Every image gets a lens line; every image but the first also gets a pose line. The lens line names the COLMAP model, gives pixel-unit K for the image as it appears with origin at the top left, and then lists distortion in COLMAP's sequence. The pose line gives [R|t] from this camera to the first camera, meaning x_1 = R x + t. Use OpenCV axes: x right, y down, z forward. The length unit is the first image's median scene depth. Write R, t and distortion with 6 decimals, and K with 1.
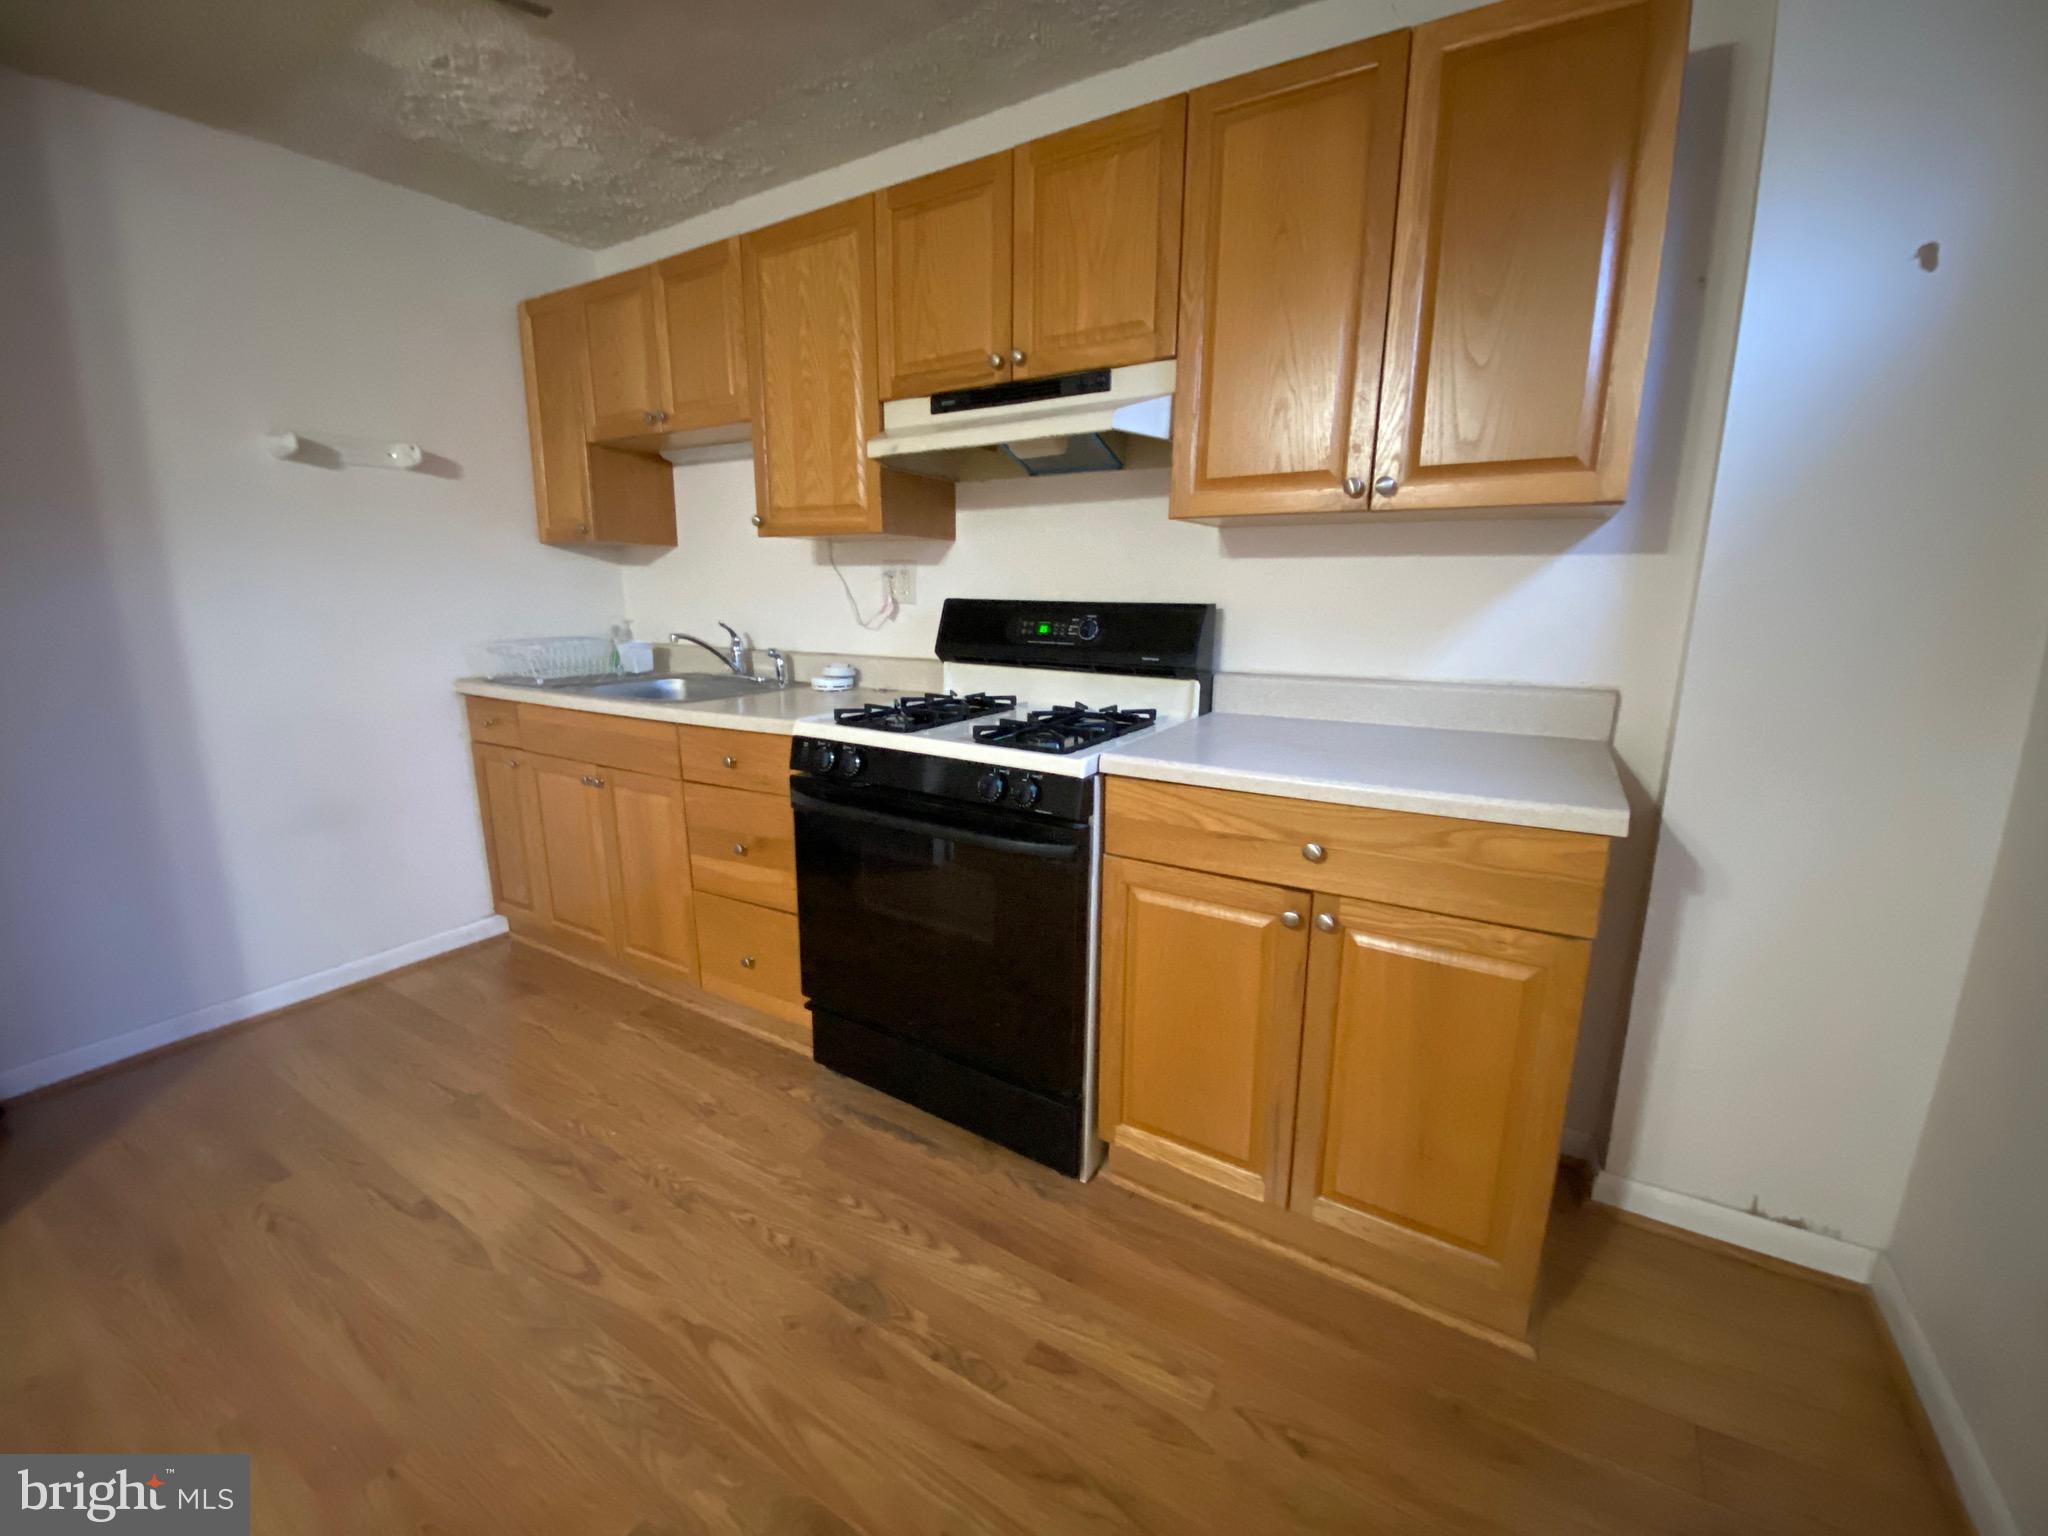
lens RADIAL K [[830.5, 0, 1021.8], [0, 830.5, 778.6], [0, 0, 1]] dist [0.000500, 0.000010]
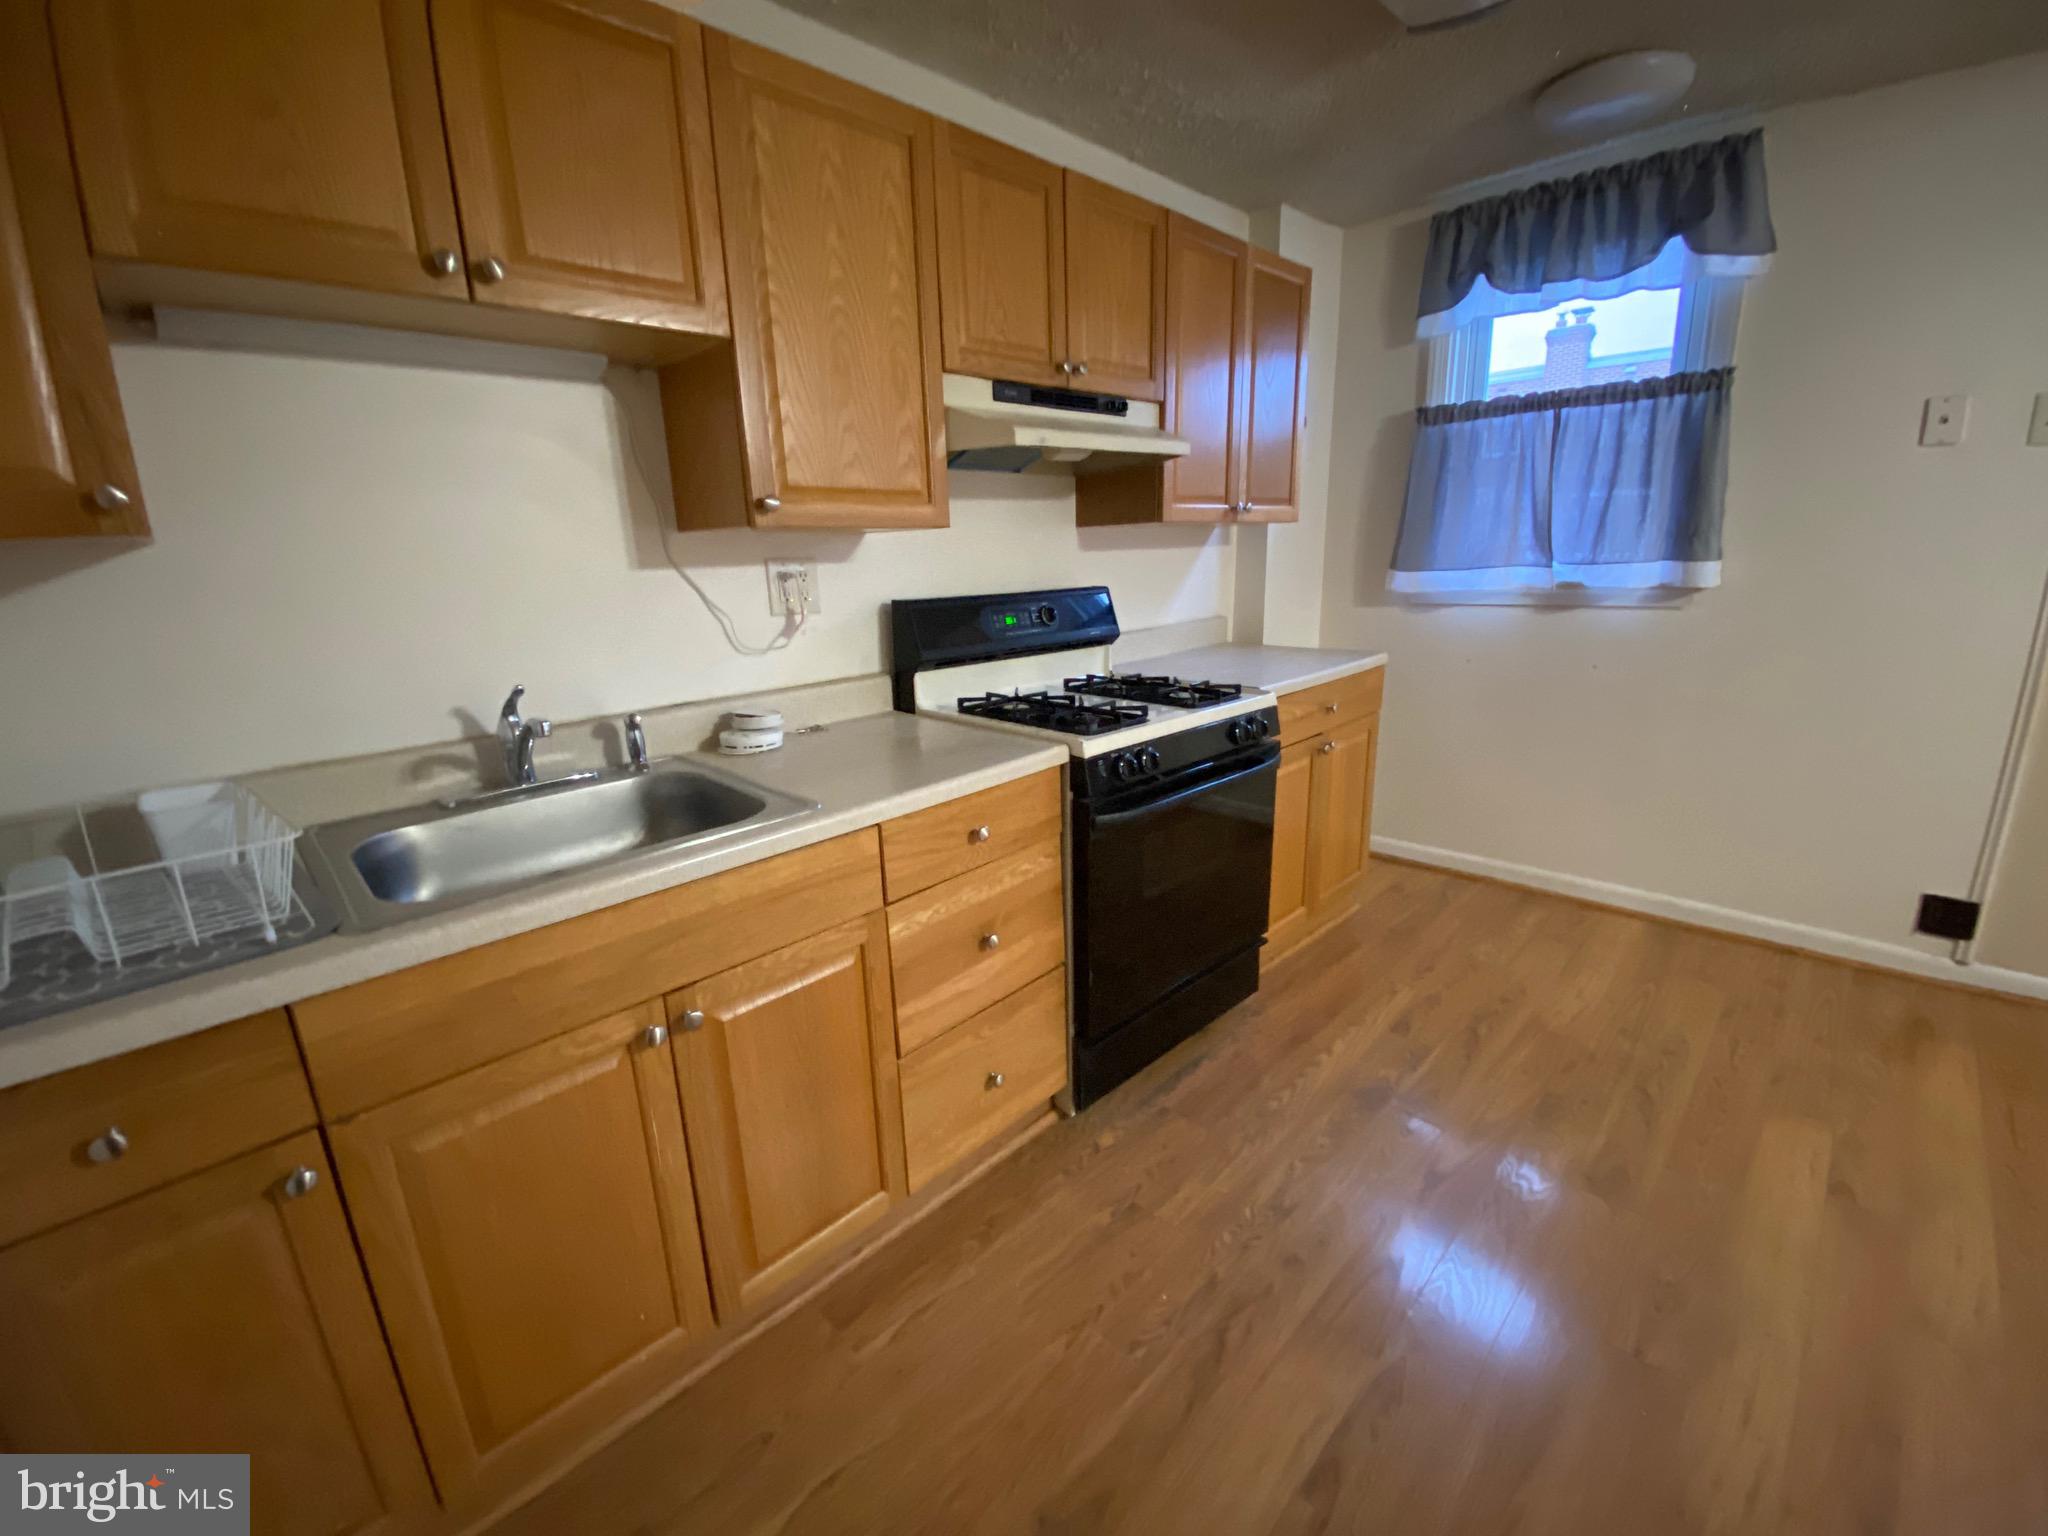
lens RADIAL K [[837.0, 0, 1015.0], [0, 837.0, 768.5], [0, 0, 1]] dist [0.025874, -0.023289]
pose [[0.234089, -0.262691, 0.936053, -1.103089], [0.249100, 0.946871, 0.203432, -0.234601], [-0.939761, 0.185550, 0.287088, 0.787364]]
